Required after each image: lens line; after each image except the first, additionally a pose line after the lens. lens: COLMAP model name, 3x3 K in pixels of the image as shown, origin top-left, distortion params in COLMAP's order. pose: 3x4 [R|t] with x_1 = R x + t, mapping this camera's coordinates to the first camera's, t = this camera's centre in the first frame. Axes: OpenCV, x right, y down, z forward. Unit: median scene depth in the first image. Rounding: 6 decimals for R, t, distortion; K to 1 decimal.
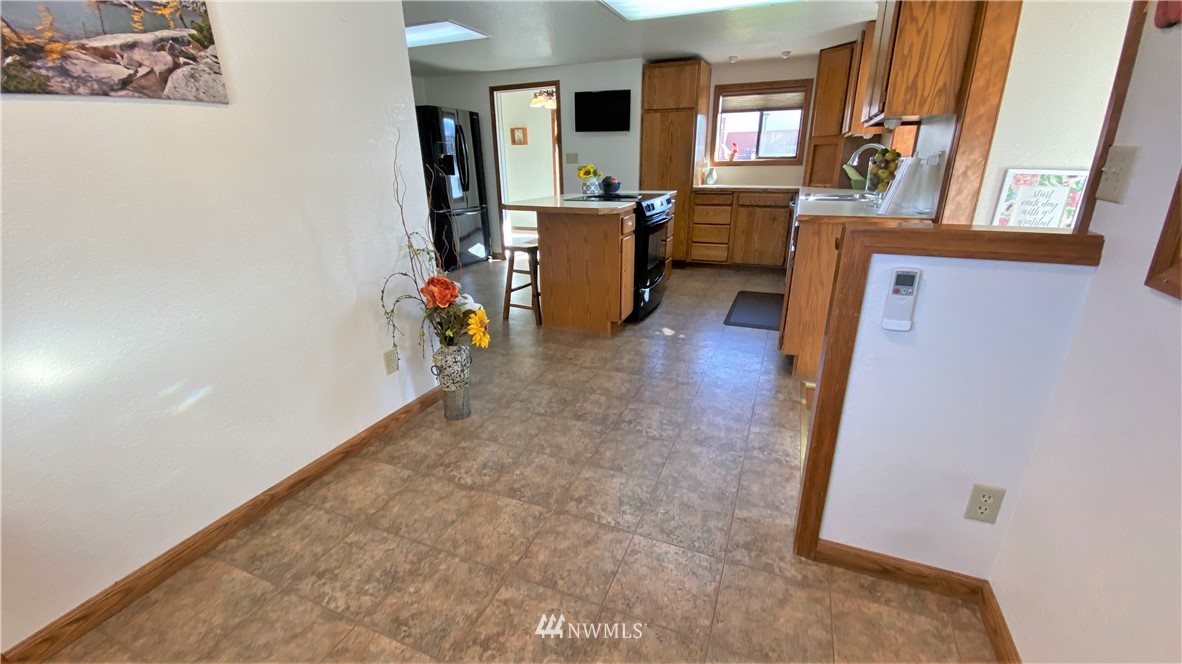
lens RADIAL K [[477.8, 0, 578.4], [0, 477.8, 334.4], [0, 0, 1]] dist [0.004612, -0.001259]
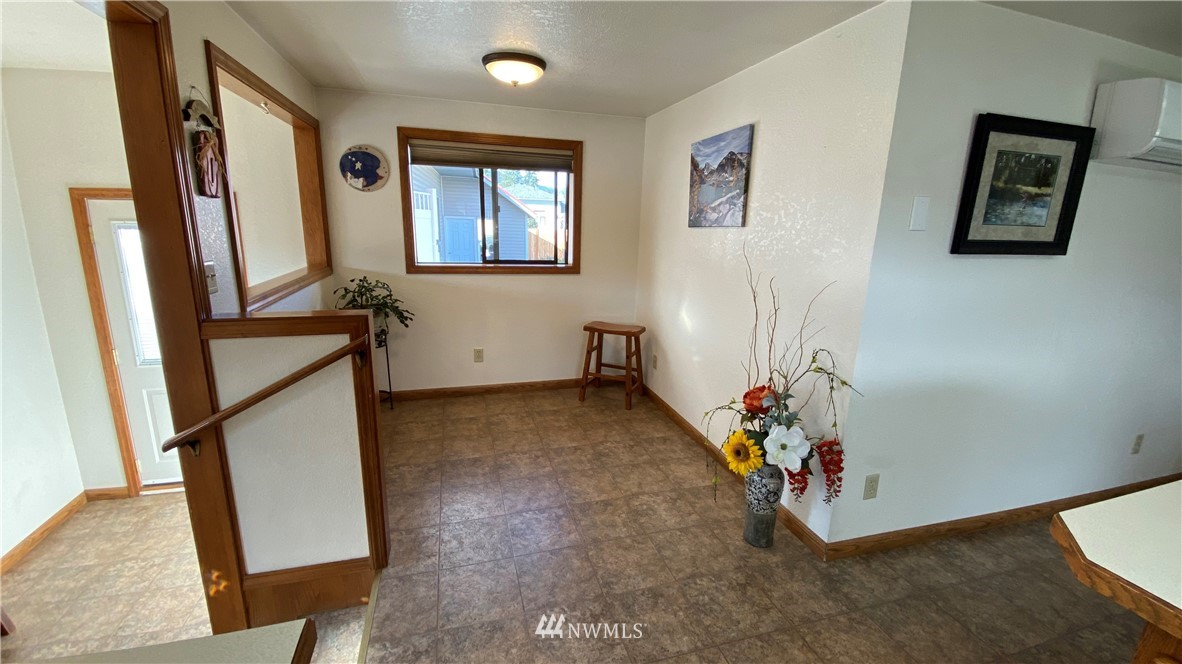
lens RADIAL K [[452.1, 0, 593.6], [0, 452.1, 327.6], [0, 0, 1]] dist [0.003336, -0.000139]
pose [[-0.753884, 0.145791, -0.640627, 0.685773], [-0.234444, 0.851183, 0.469600, -0.731199], [0.613754, 0.504215, -0.607514, 1.667616]]
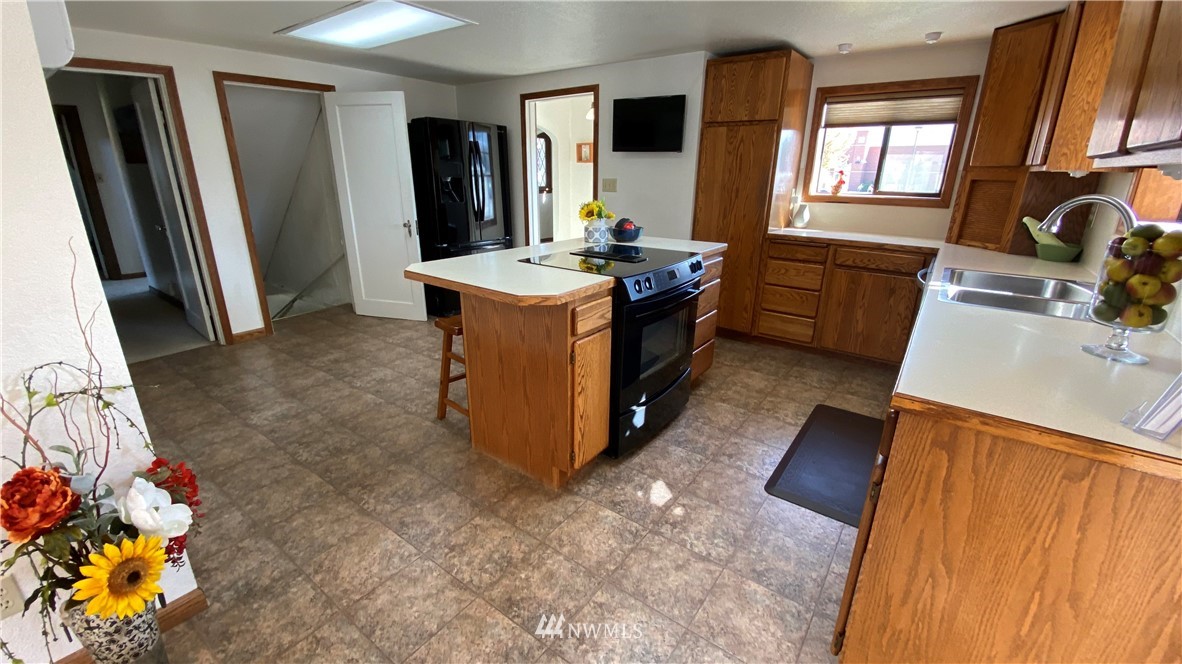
lens RADIAL K [[477.8, 0, 590.7], [0, 477.8, 329.2], [0, 0, 1]] dist [0.004612, -0.001259]
pose [[0.974686, 0.091086, -0.204185, 0.146076], [-0.097811, 0.994938, -0.023067, -0.130459], [0.201050, 0.042454, 0.978661, 0.281884]]
